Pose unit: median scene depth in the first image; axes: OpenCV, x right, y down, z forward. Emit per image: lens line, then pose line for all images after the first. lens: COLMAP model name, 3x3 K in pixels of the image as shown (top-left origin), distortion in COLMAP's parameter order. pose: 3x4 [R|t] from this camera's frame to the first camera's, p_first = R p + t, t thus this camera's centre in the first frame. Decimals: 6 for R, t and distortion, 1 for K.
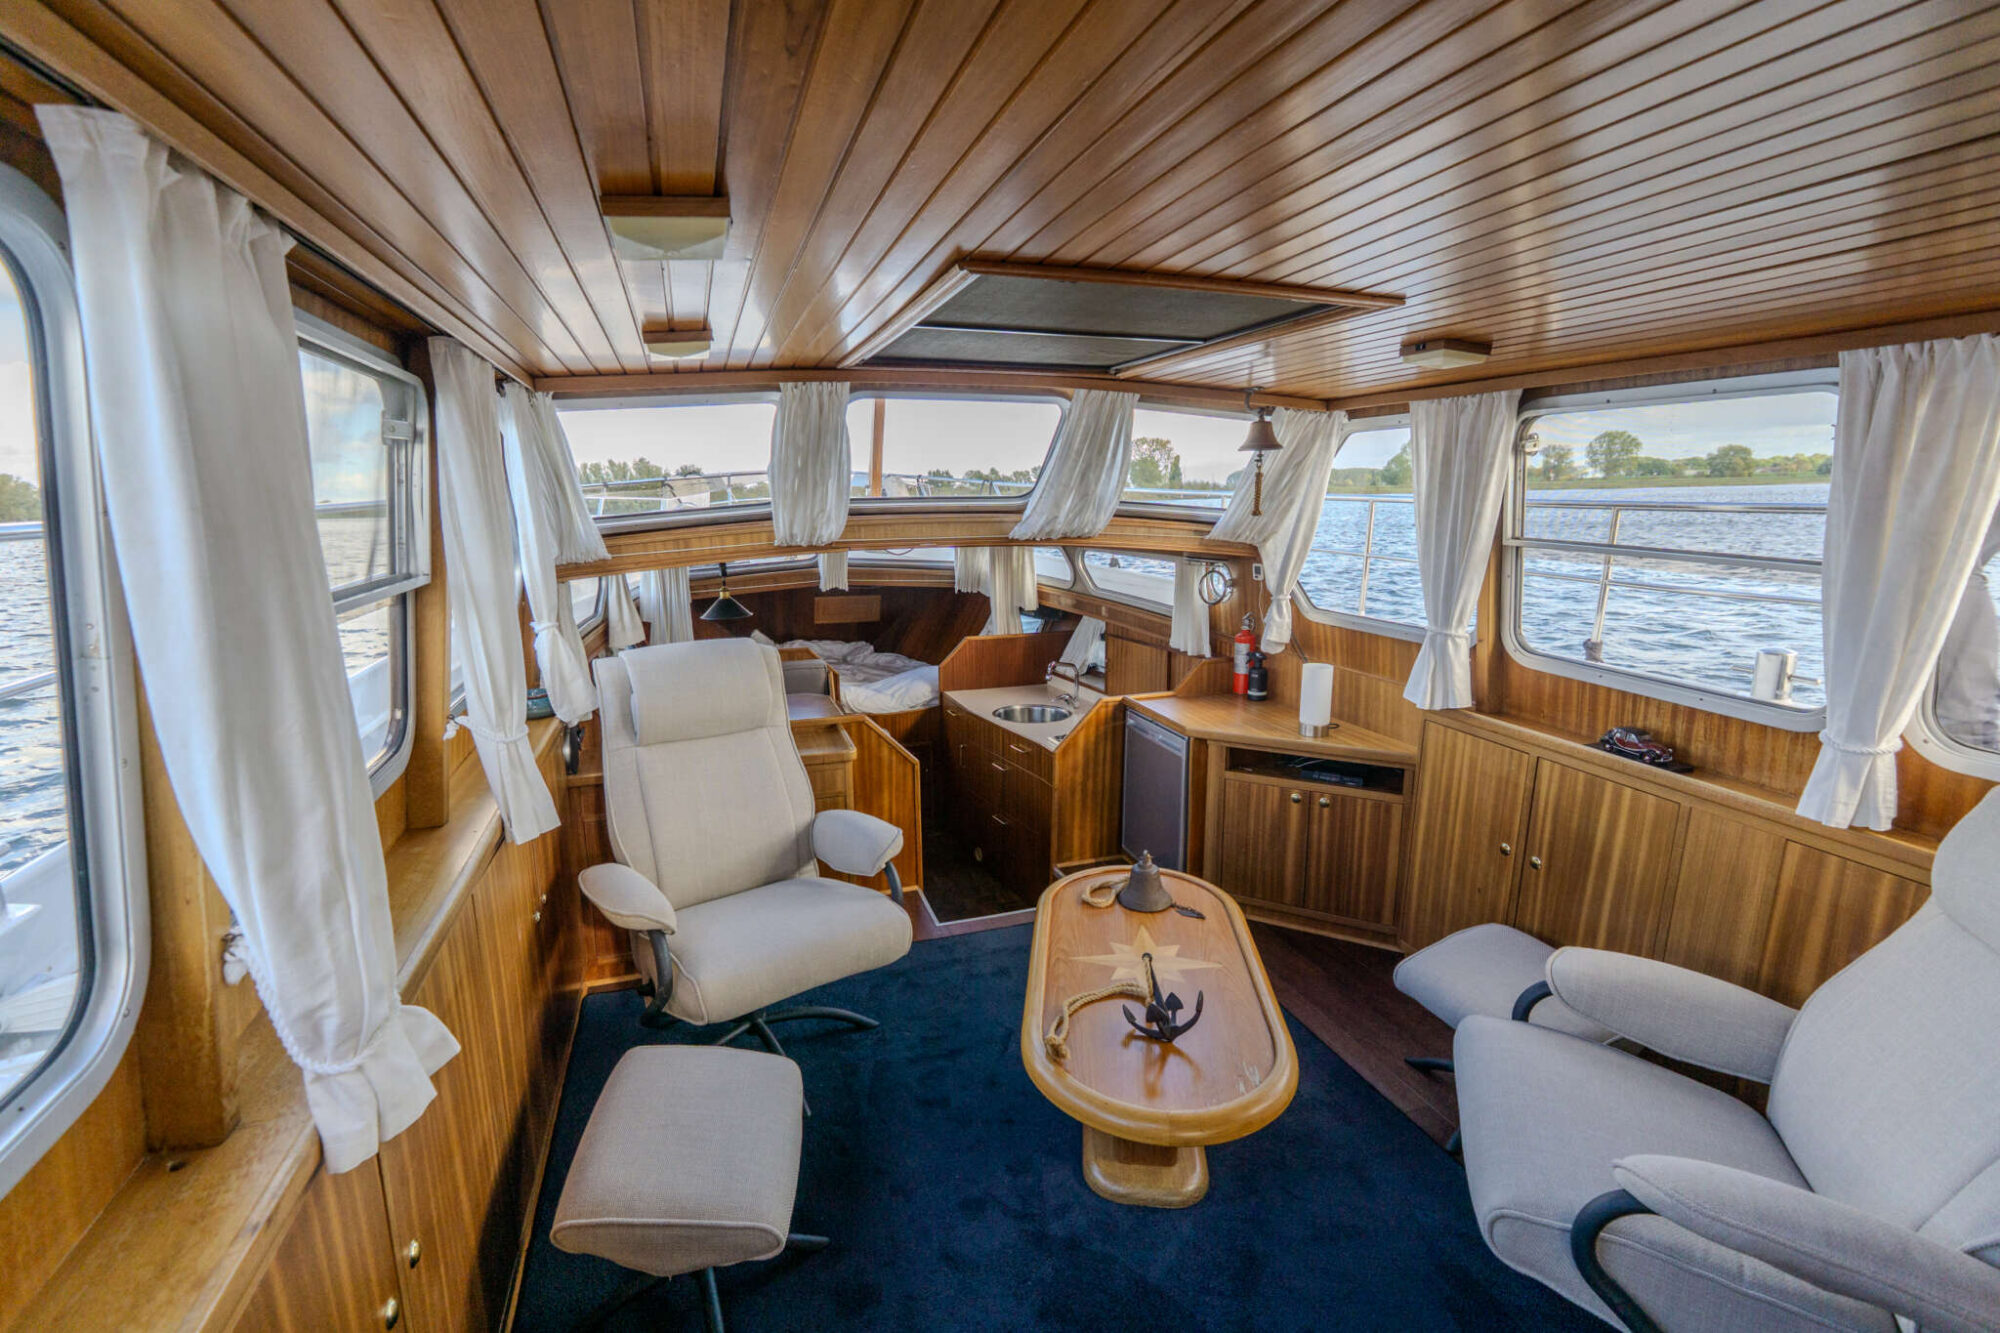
lens RADIAL K [[863.5, 0, 998.1], [0, 863.5, 661.2], [0, 0, 1]] dist [-0.002203, -0.000212]
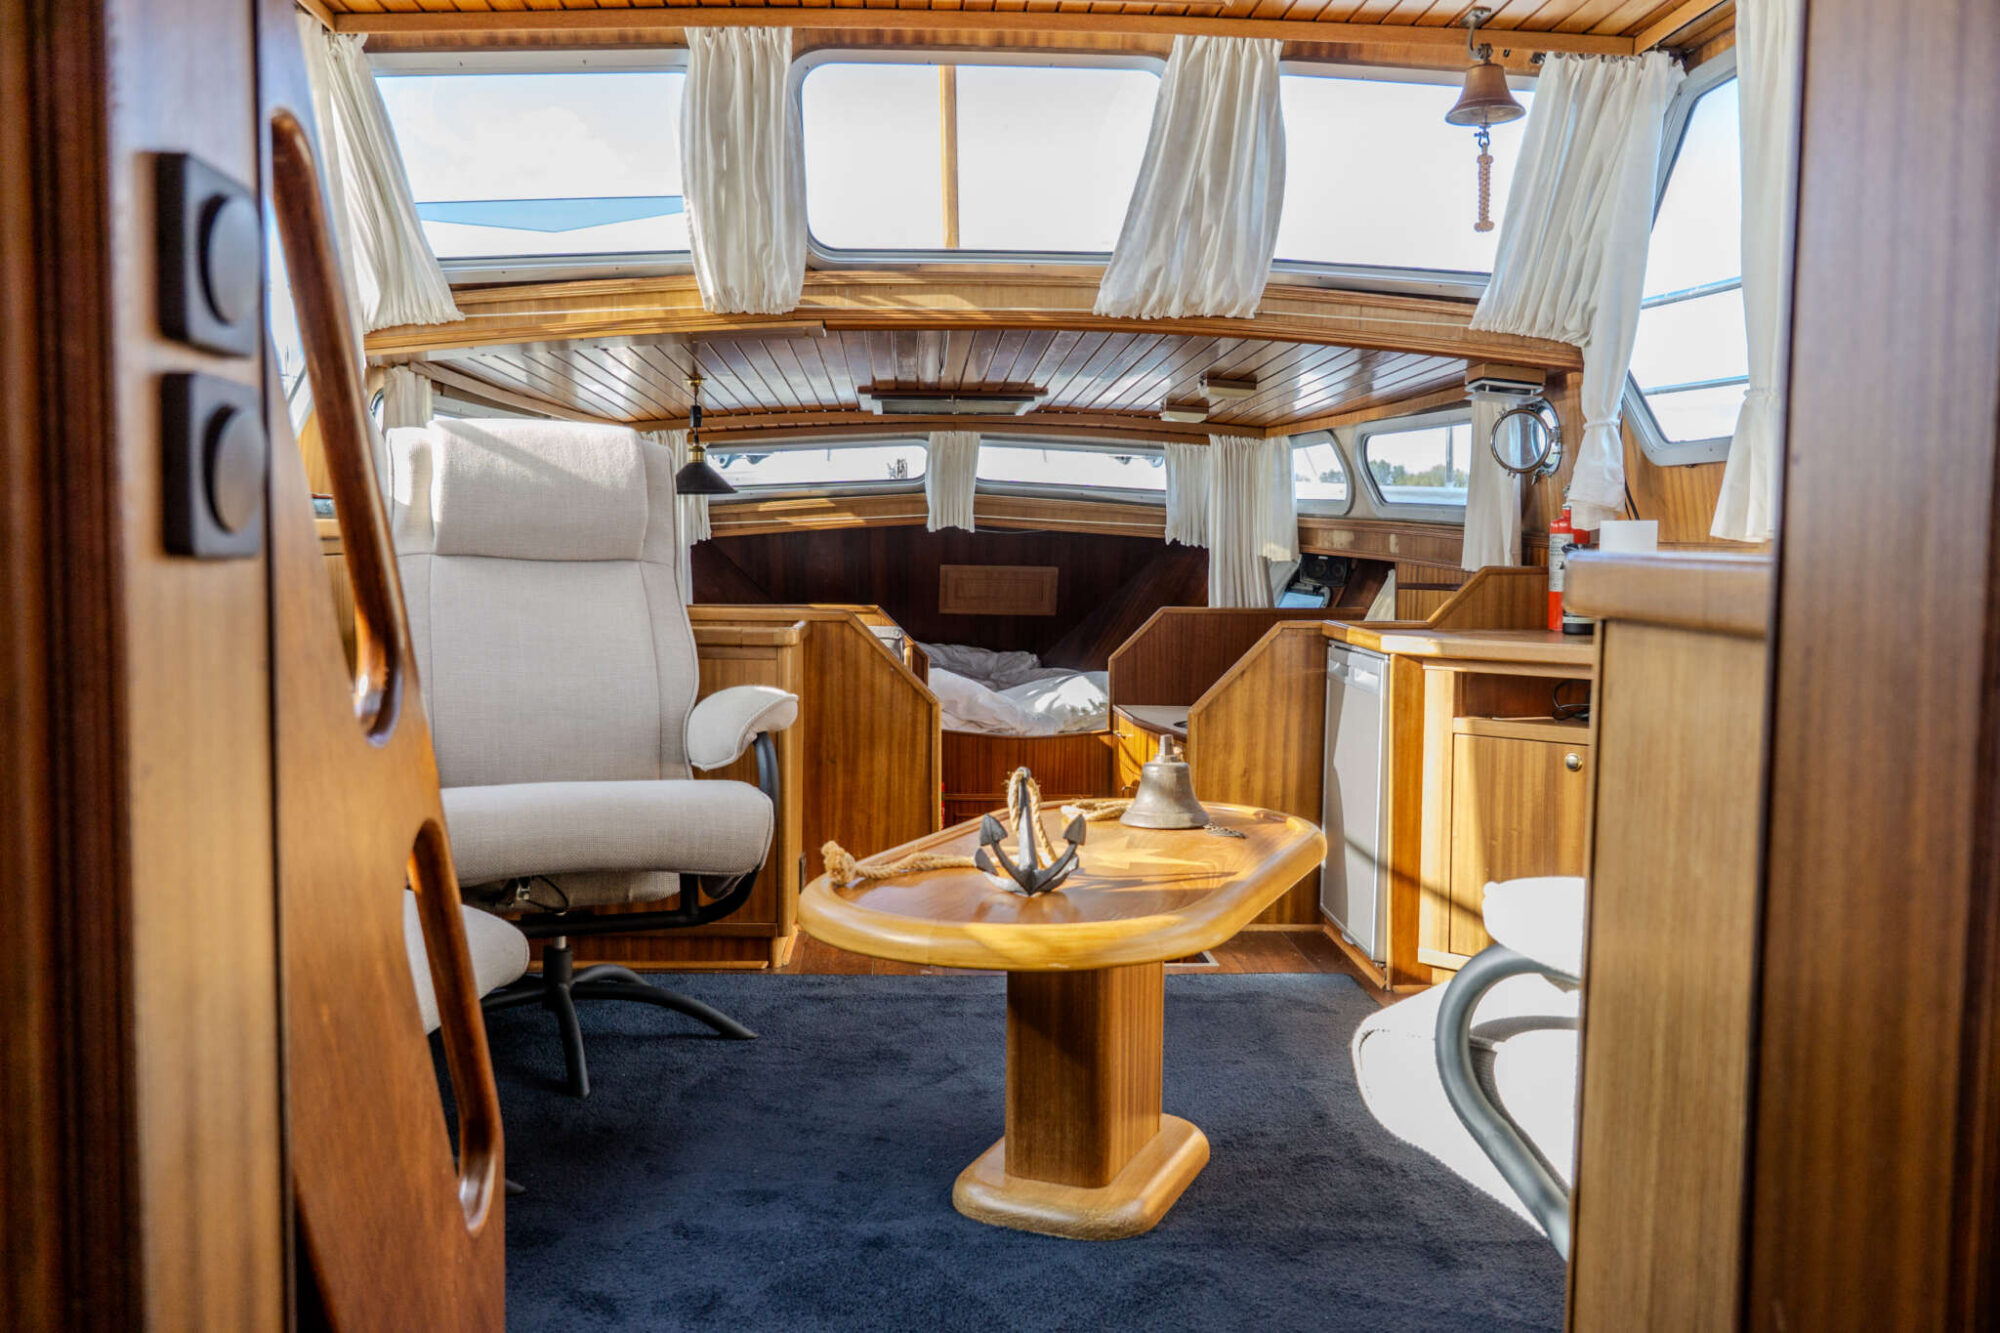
lens RADIAL K [[1706.5, 0, 997.5], [0, 1706.5, 659.1], [0, 0, 1]] dist [0.006210, 0.005653]
pose [[0.960284, 0.032666, -0.277105, 0.308660], [-0.065902, 0.991578, -0.111488, 0.248999], [0.271129, 0.125322, 0.954350, -0.115595]]
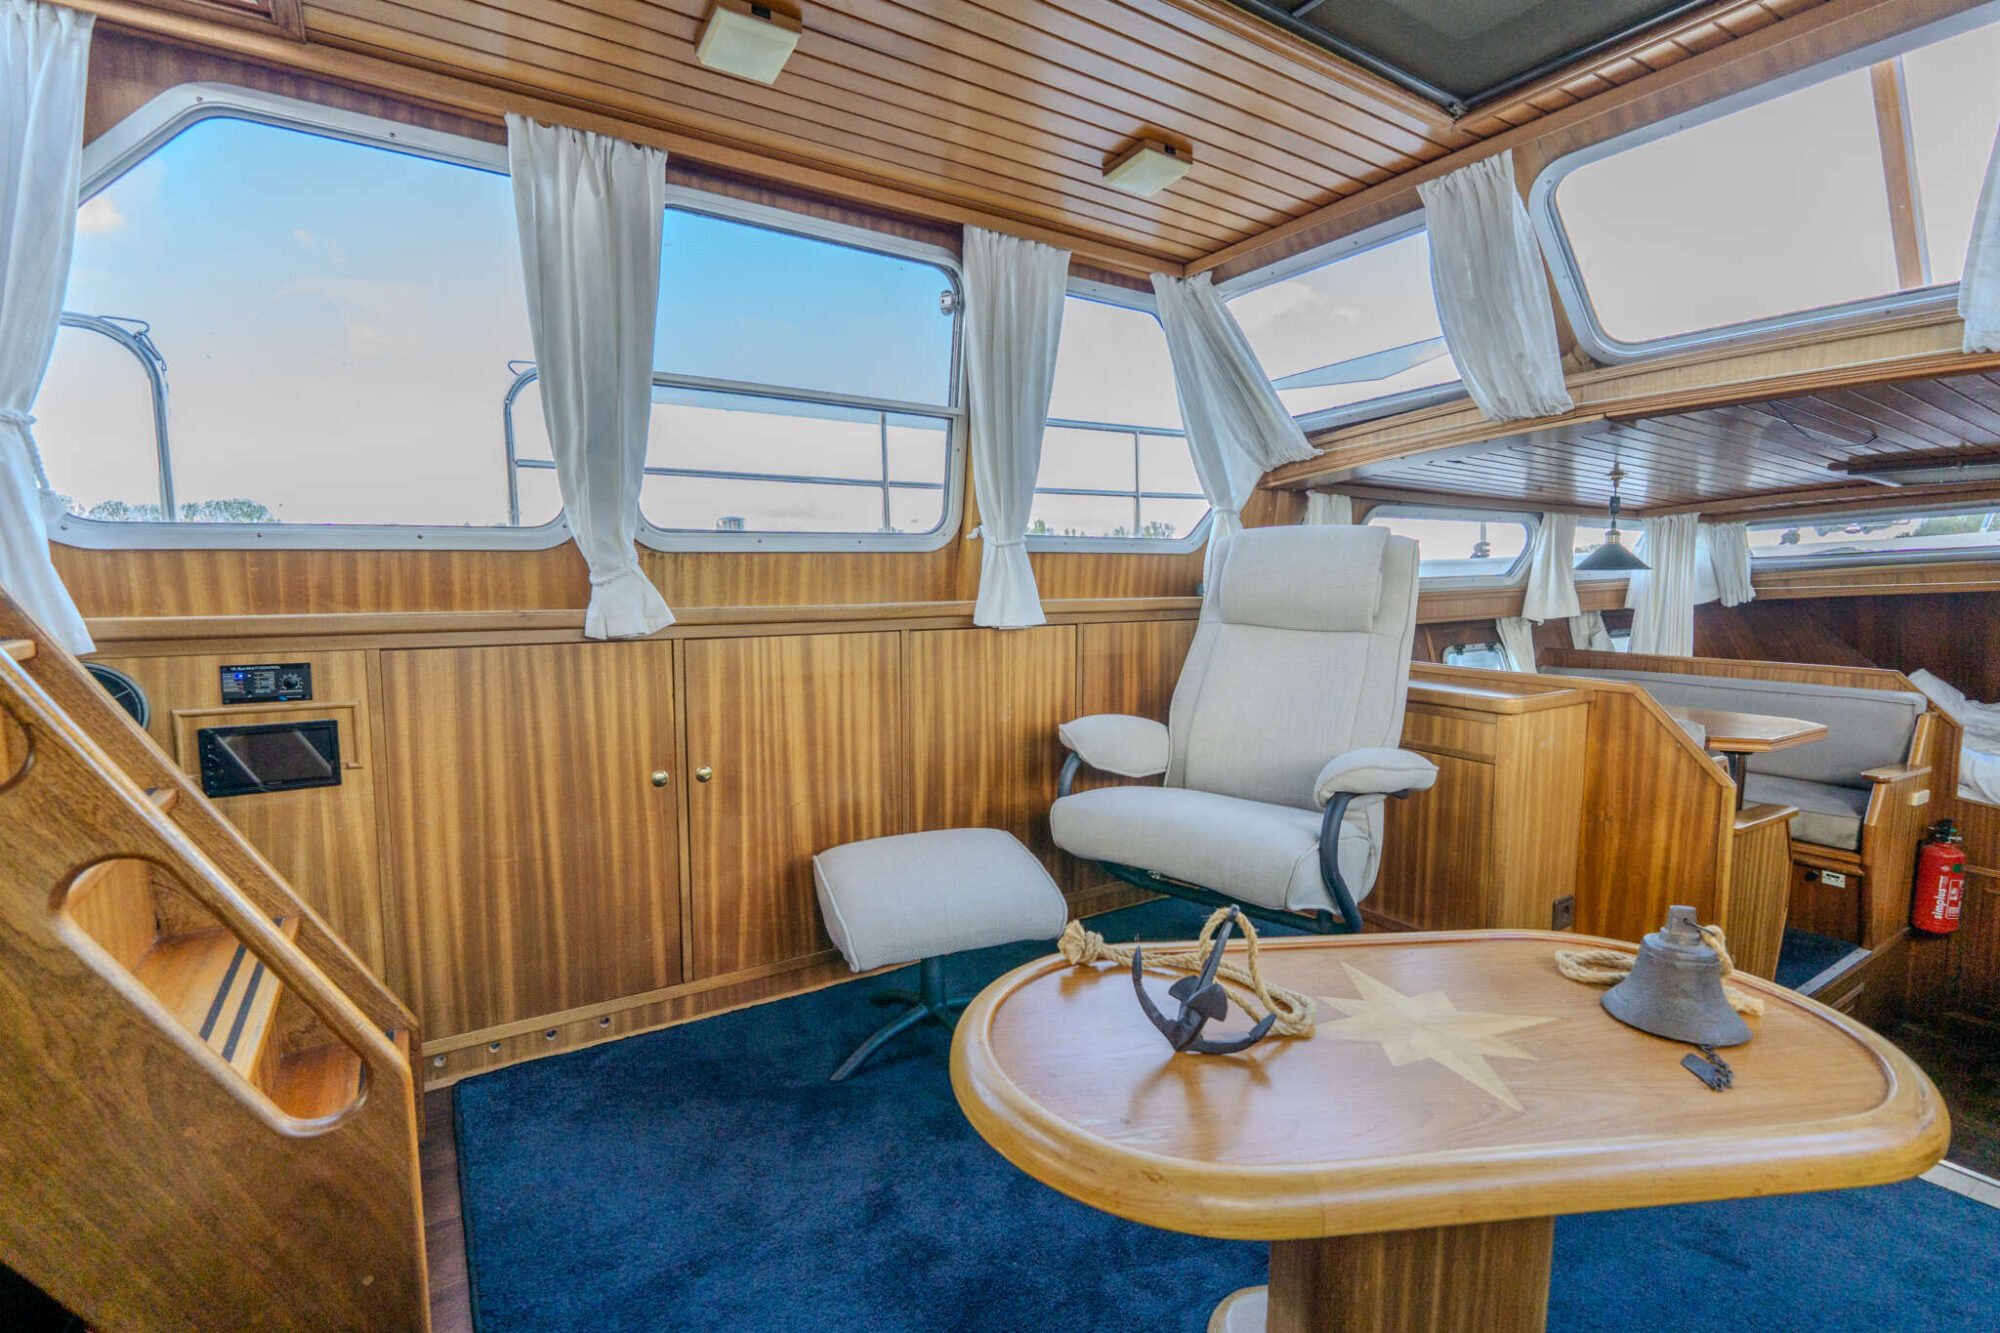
lens RADIAL K [[911.8, 0, 994.4], [0, 911.8, 658.6], [0, 0, 1]] dist [-0.006773, 0.000285]
pose [[0.232201, 0.094064, -0.968109, 0.431654], [-0.191371, 0.980276, 0.049346, 0.114016], [0.953656, 0.173810, 0.245622, 0.425565]]
